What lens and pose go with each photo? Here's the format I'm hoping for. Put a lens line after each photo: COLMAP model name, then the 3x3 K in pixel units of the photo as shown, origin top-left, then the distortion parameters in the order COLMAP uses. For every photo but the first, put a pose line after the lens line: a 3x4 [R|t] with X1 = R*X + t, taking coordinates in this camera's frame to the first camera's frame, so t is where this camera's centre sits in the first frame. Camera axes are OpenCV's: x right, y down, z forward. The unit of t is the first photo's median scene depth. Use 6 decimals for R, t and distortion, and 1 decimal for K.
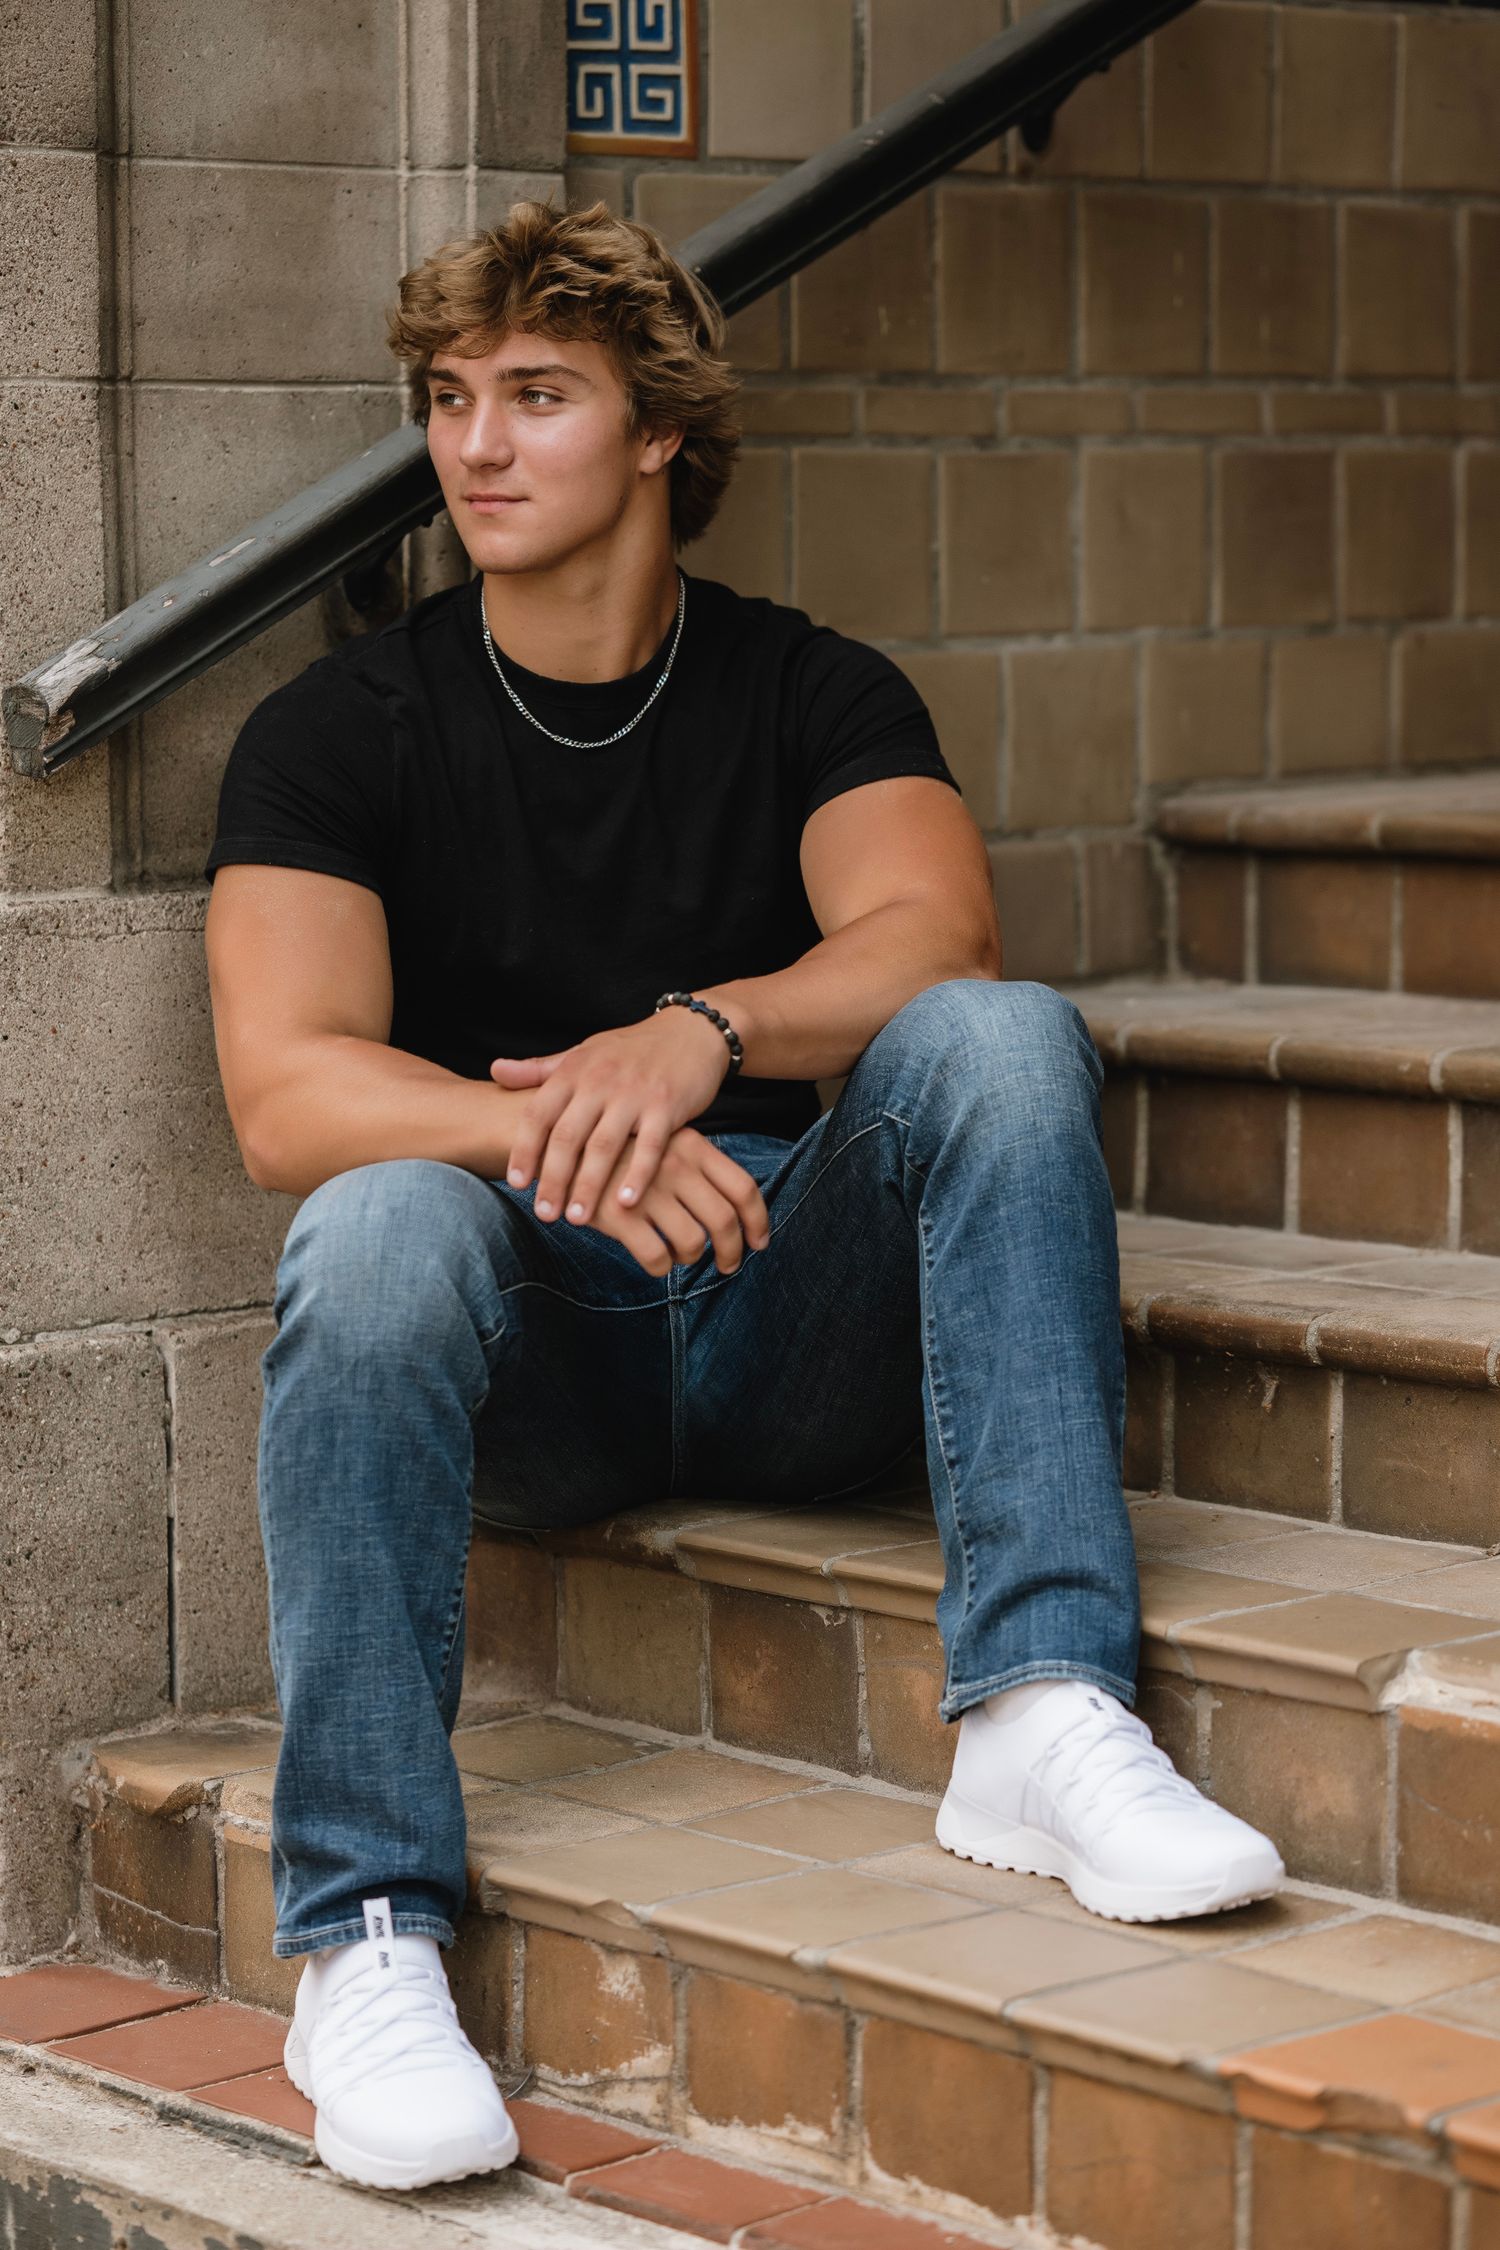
lens RADIAL K [[5335.7, 0, 750.0], [0, 5335.7, 1125.0], [0, 0, 1]] dist [-0.008709, 0.041419]
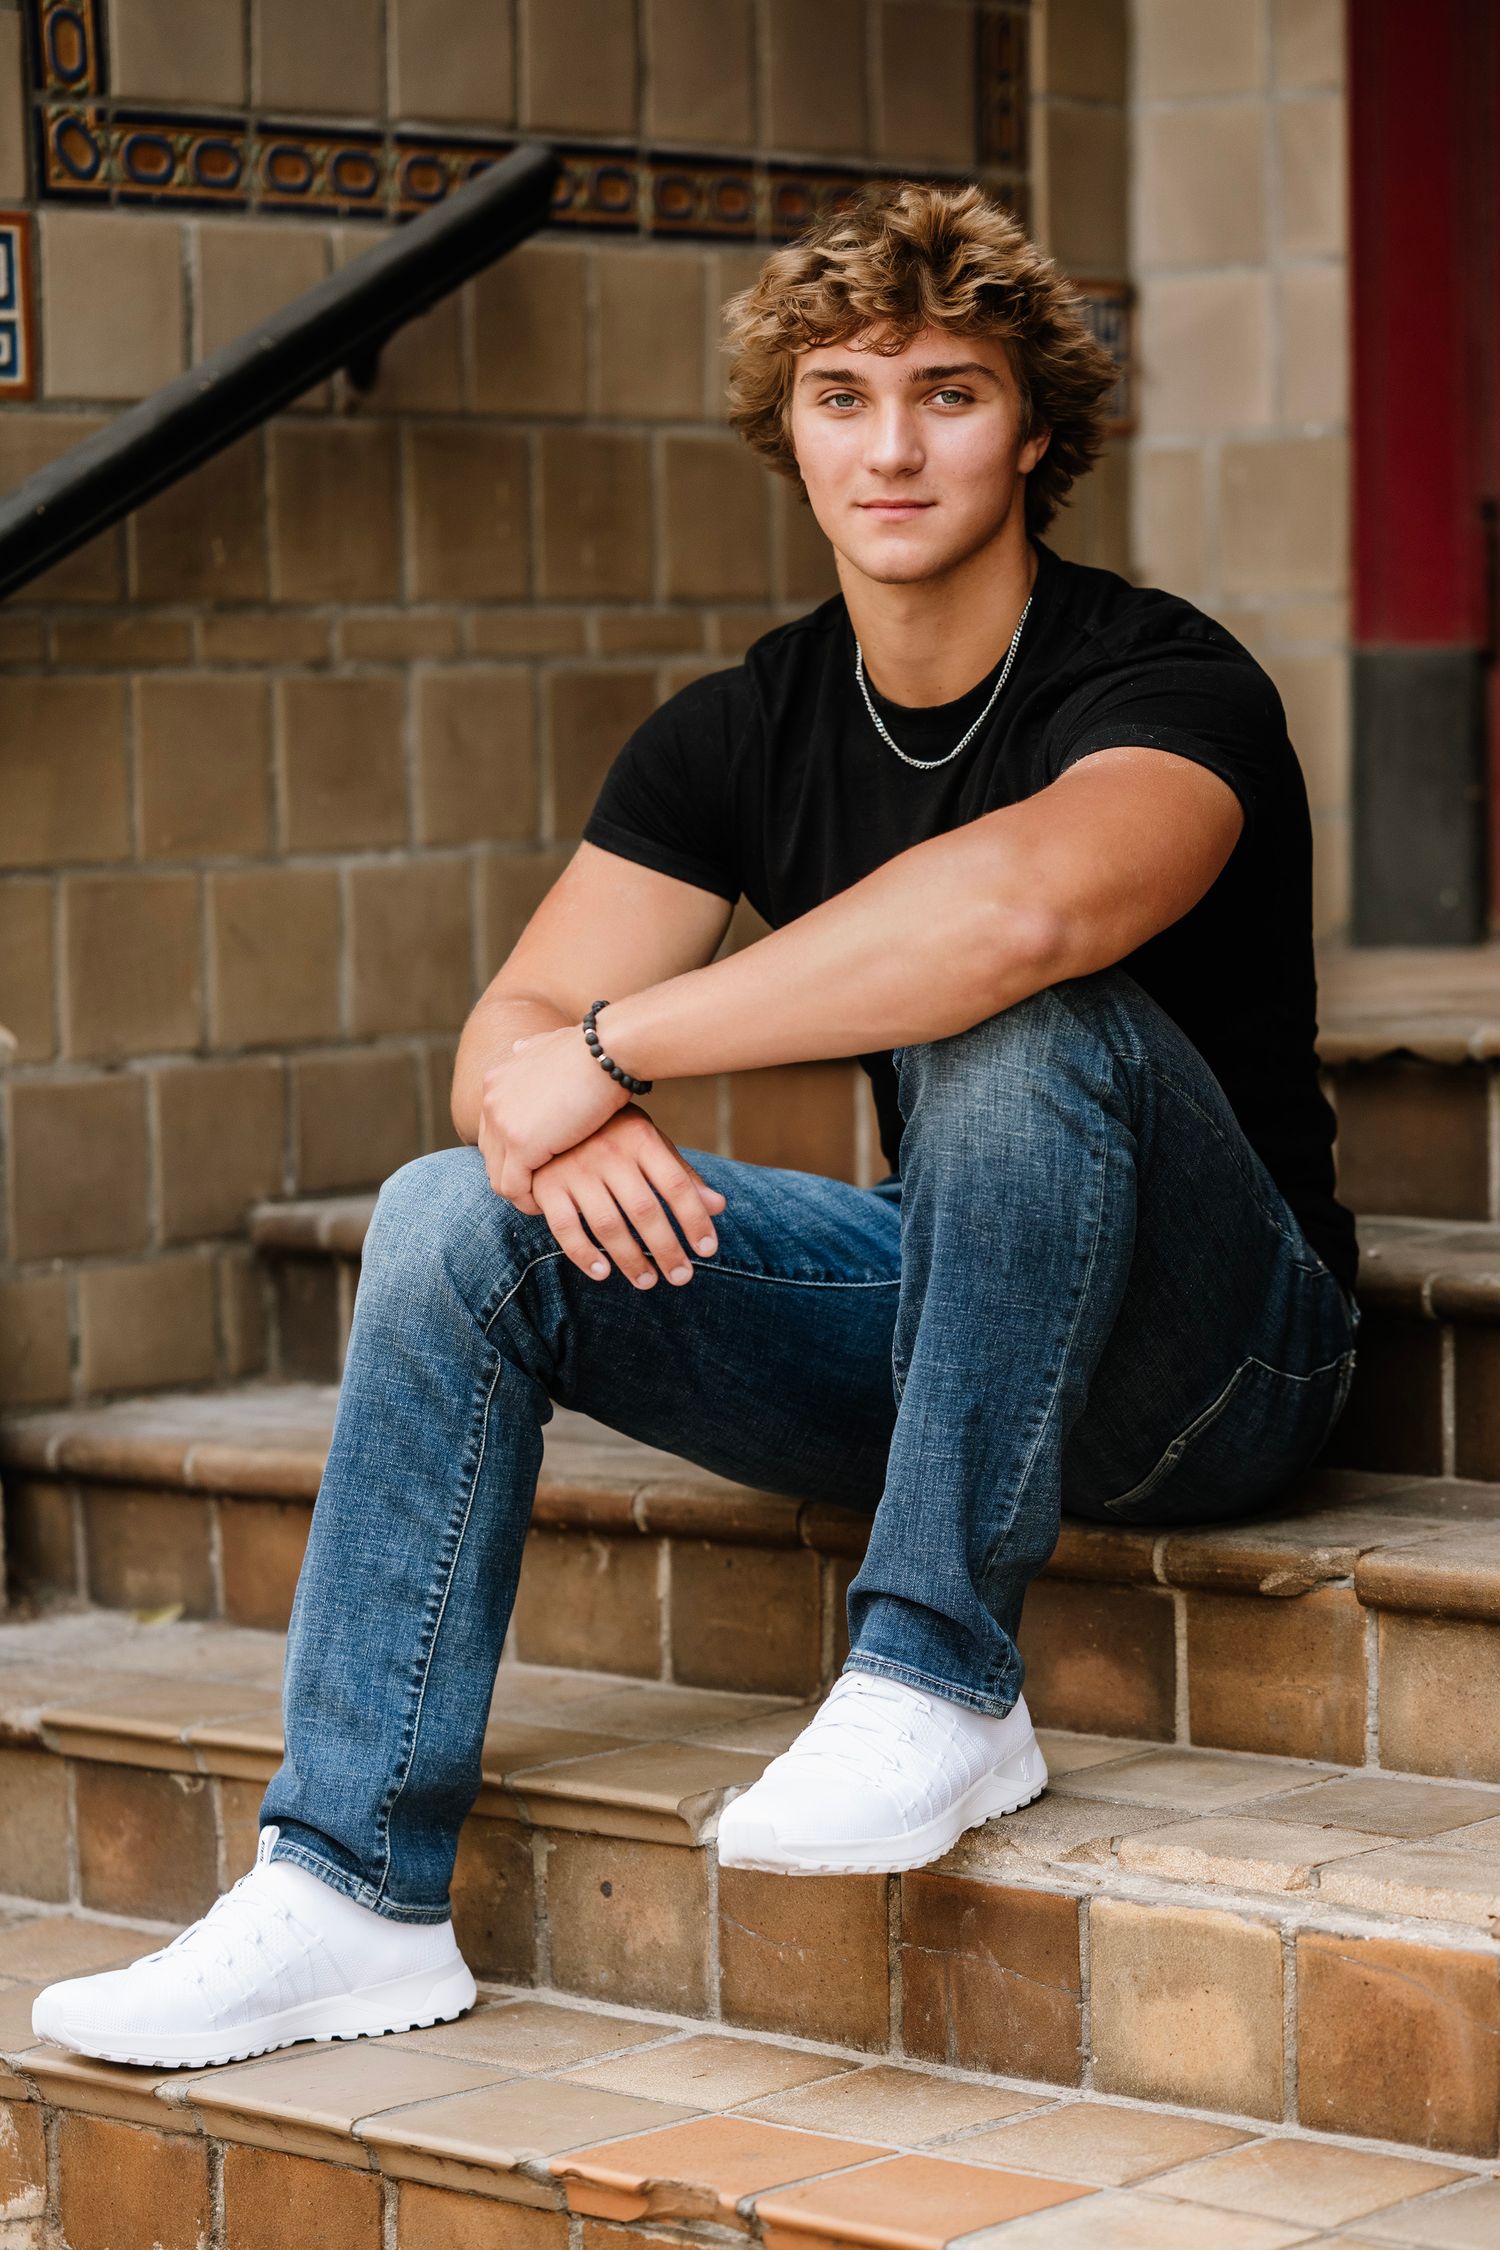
lens RADIAL K [[5502.6, 0, 738.8], [0, 5502.6, 1233.6], [0, 0, 1]] dist [-0.057260, 0.736686]
pose [[0.993566, -0.022103, 0.111079, 0.004590], [0.024482, 0.999498, -0.020096, 0.007892], [-0.110579, 0.022686, 0.993608, -0.092706]]
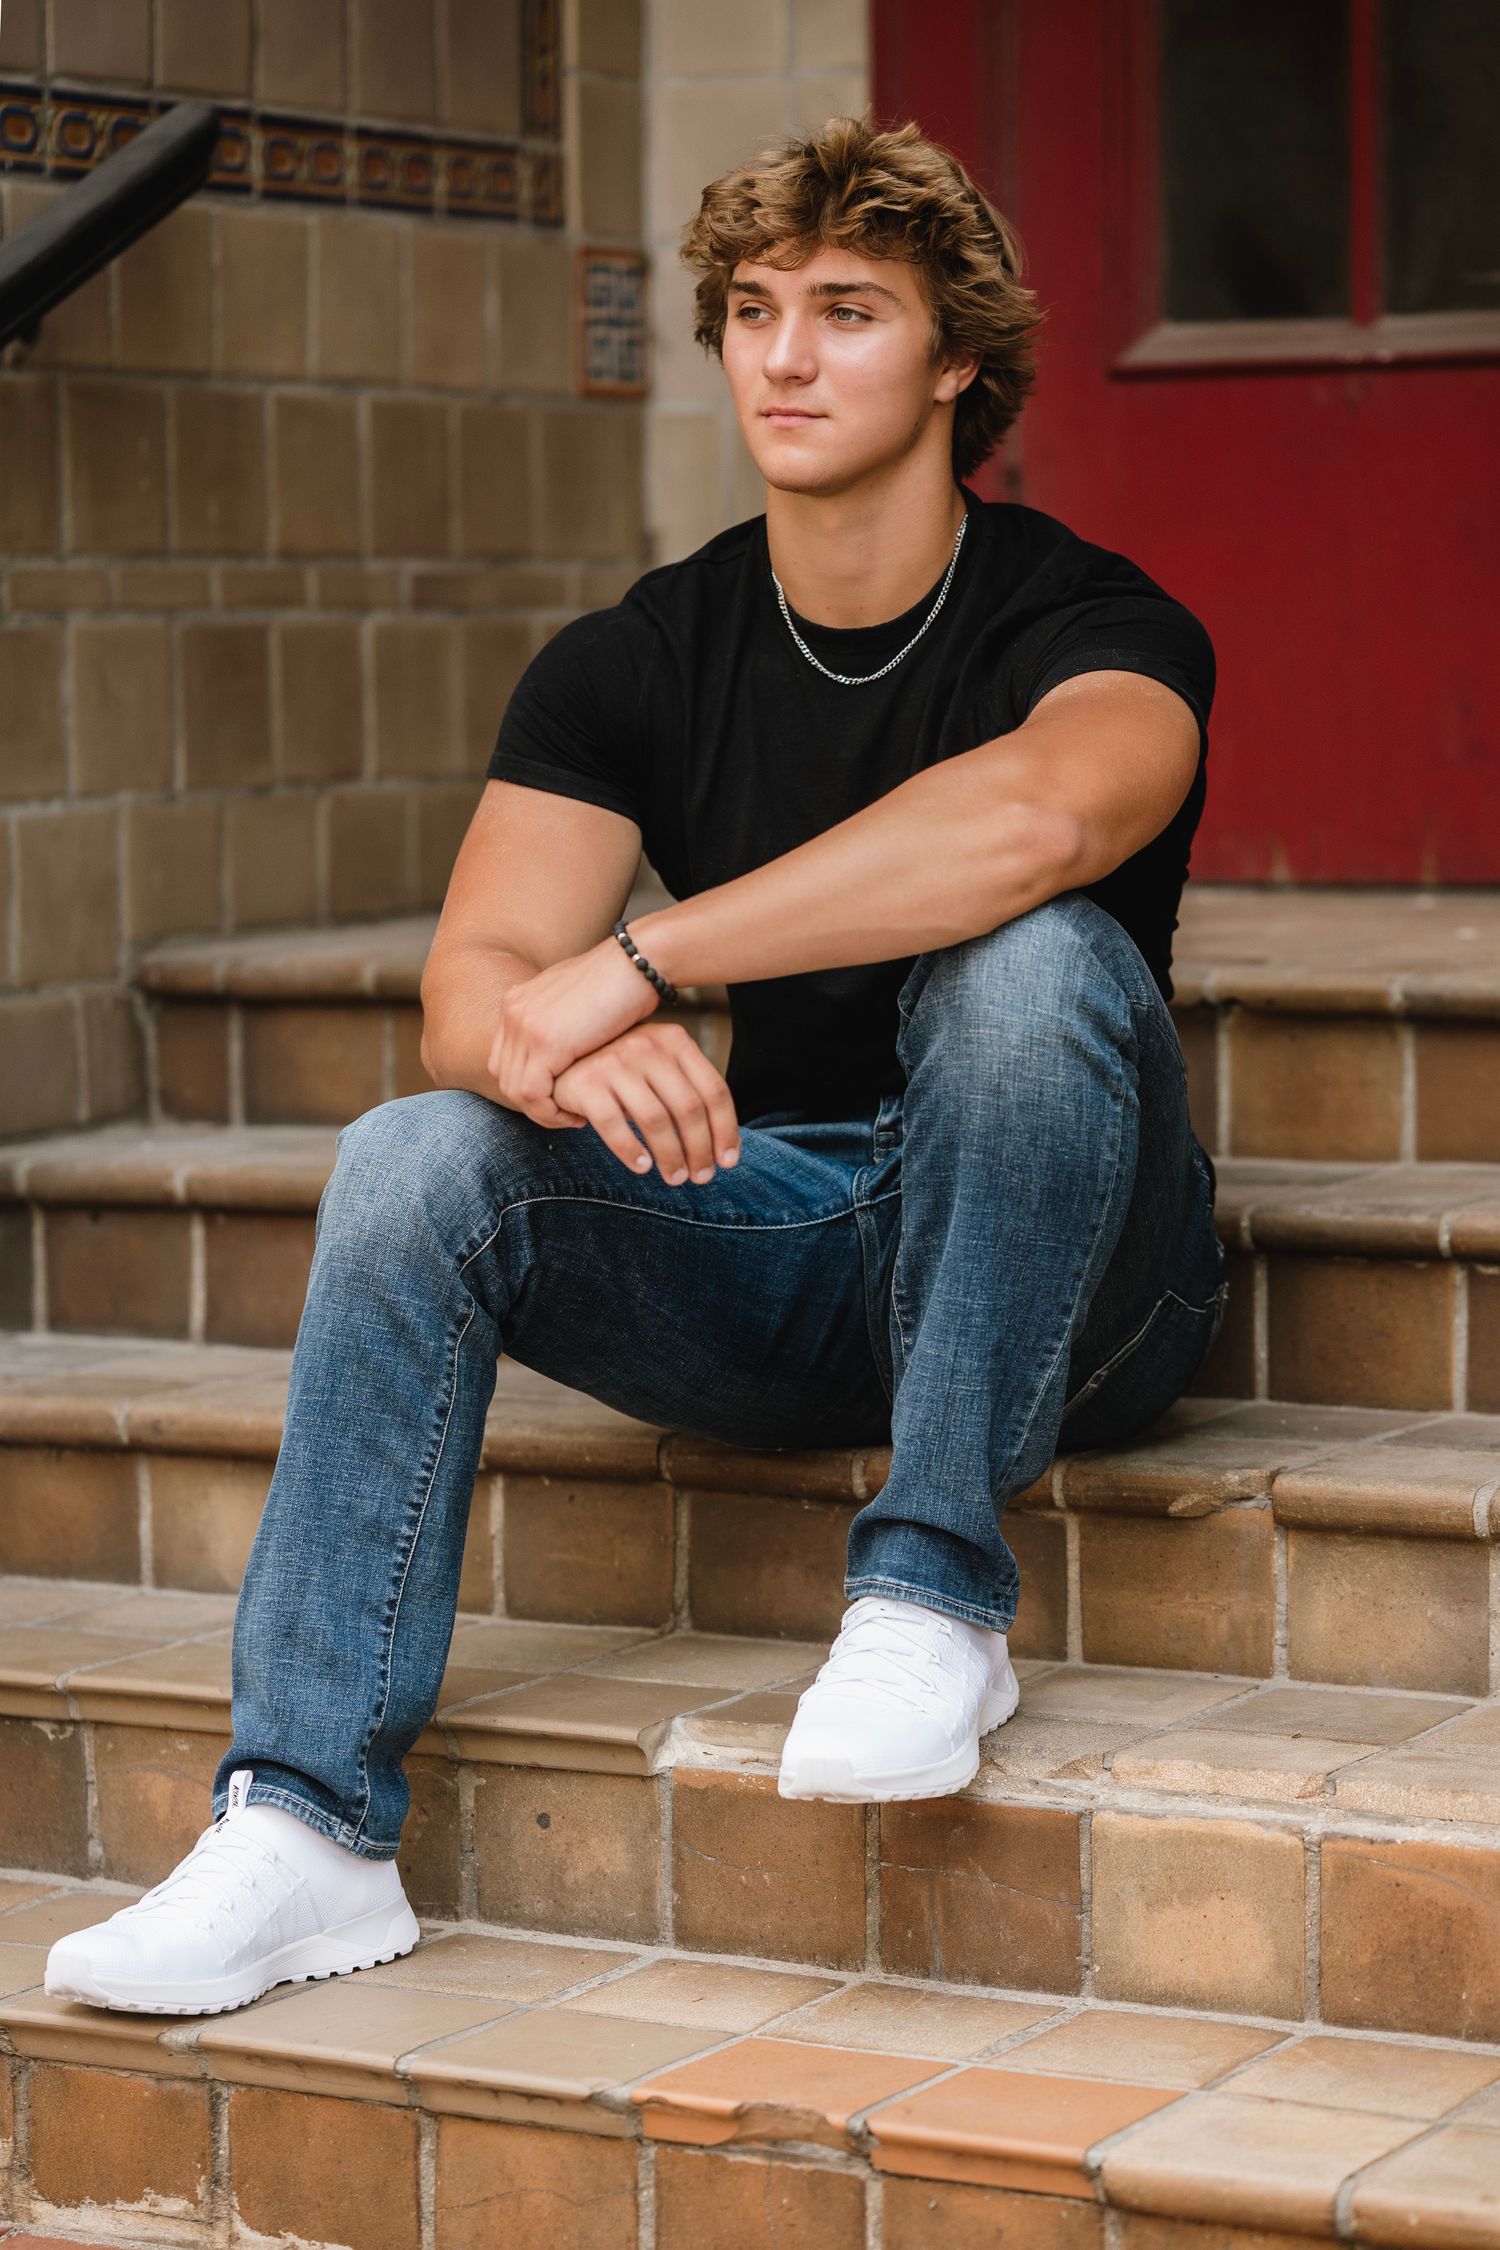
lens RADIAL K [[5335.7, 0, 750.0], [0, 5335.7, 1125.0], [0, 0, 1]] dist [-0.008709, 0.041419]
pose [[0.953357, -0.030810, 0.300269, -0.165732], [0.039153, 0.998995, -0.021807, 0.000664], [-0.299296, 0.032547, 0.953605, -0.052919]]
